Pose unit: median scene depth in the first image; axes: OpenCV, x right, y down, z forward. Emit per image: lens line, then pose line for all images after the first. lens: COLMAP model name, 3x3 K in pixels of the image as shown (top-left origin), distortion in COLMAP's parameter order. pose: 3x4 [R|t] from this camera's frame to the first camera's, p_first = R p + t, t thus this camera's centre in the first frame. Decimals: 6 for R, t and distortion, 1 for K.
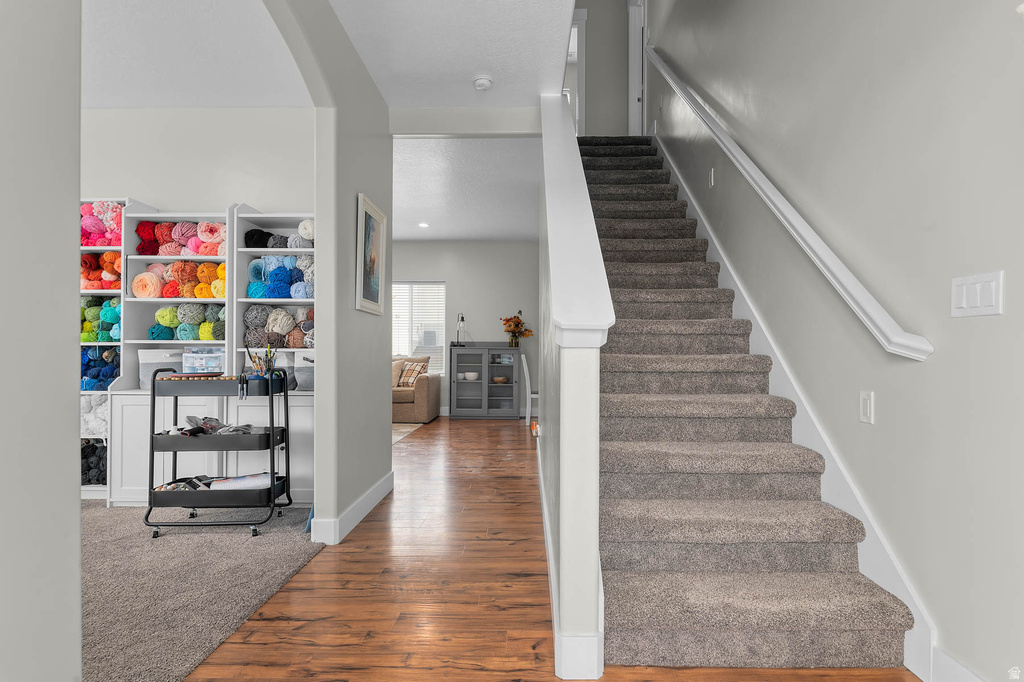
lens RADIAL K [[514.4, 0, 534.7], [0, 514.4, 355.0], [0, 0, 1]] dist [-0.001725, -0.000299]
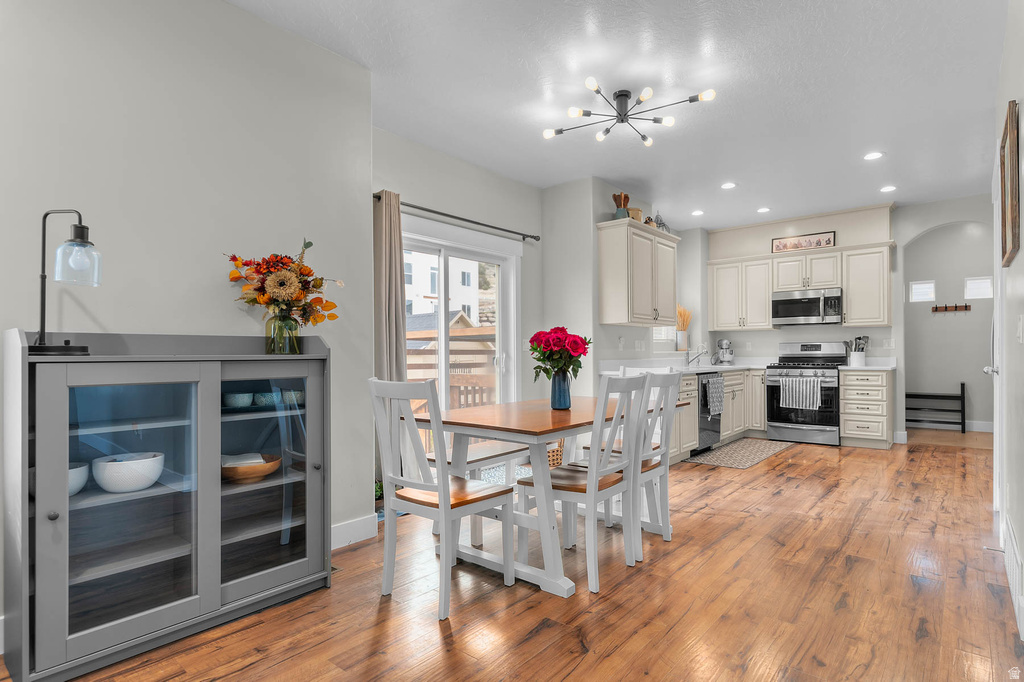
lens RADIAL K [[538.1, 0, 518.7], [0, 538.1, 353.5], [0, 0, 1]] dist [-0.003988, -0.000090]
pose [[0.625579, -0.009966, 0.780098, -0.208740], [0.021436, 0.999760, -0.004417, -0.010984], [-0.779867, 0.019485, 0.625642, 0.697220]]
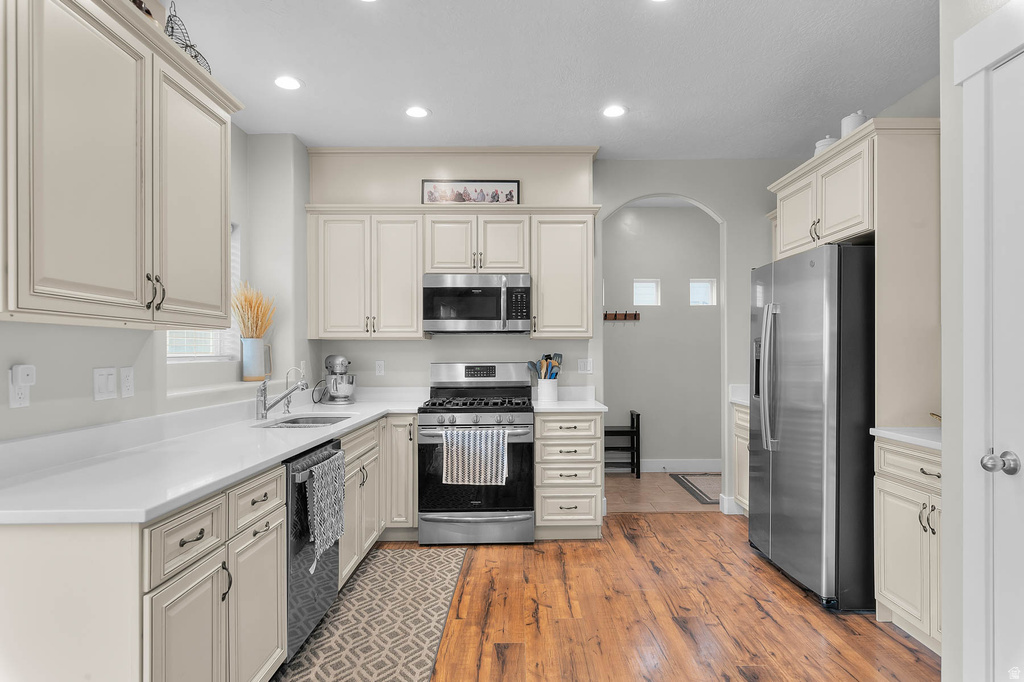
lens RADIAL K [[583.0, 0, 524.2], [0, 583.0, 349.6], [0, 0, 1]] dist [-0.001762, -0.000650]
pose [[-0.027601, 0.000934, 0.999619, 0.193848], [0.017958, 0.999839, -0.000438, -0.033898], [-0.999458, 0.017939, -0.027613, 0.843036]]
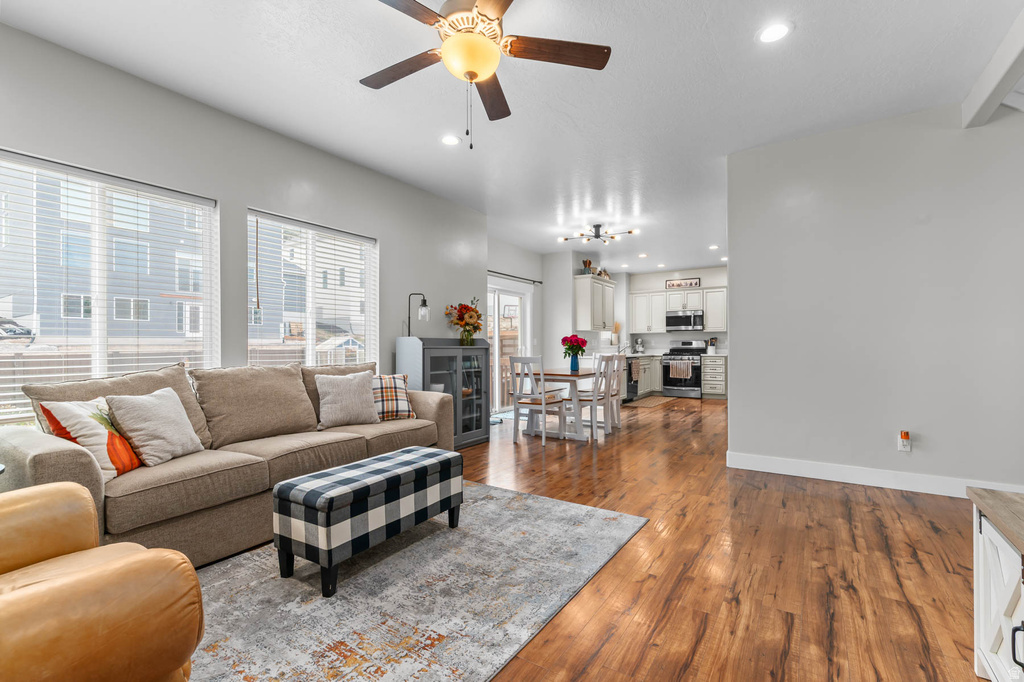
lens RADIAL K [[459.7, 0, 519.3], [0, 459.7, 345.1], [0, 0, 1]] dist [-0.000981, -0.000072]
pose [[0.524924, -0.004534, 0.851137, -0.578345], [0.018901, 0.999801, -0.006331, -0.010904], [-0.850939, 0.019410, 0.524906, 0.596862]]
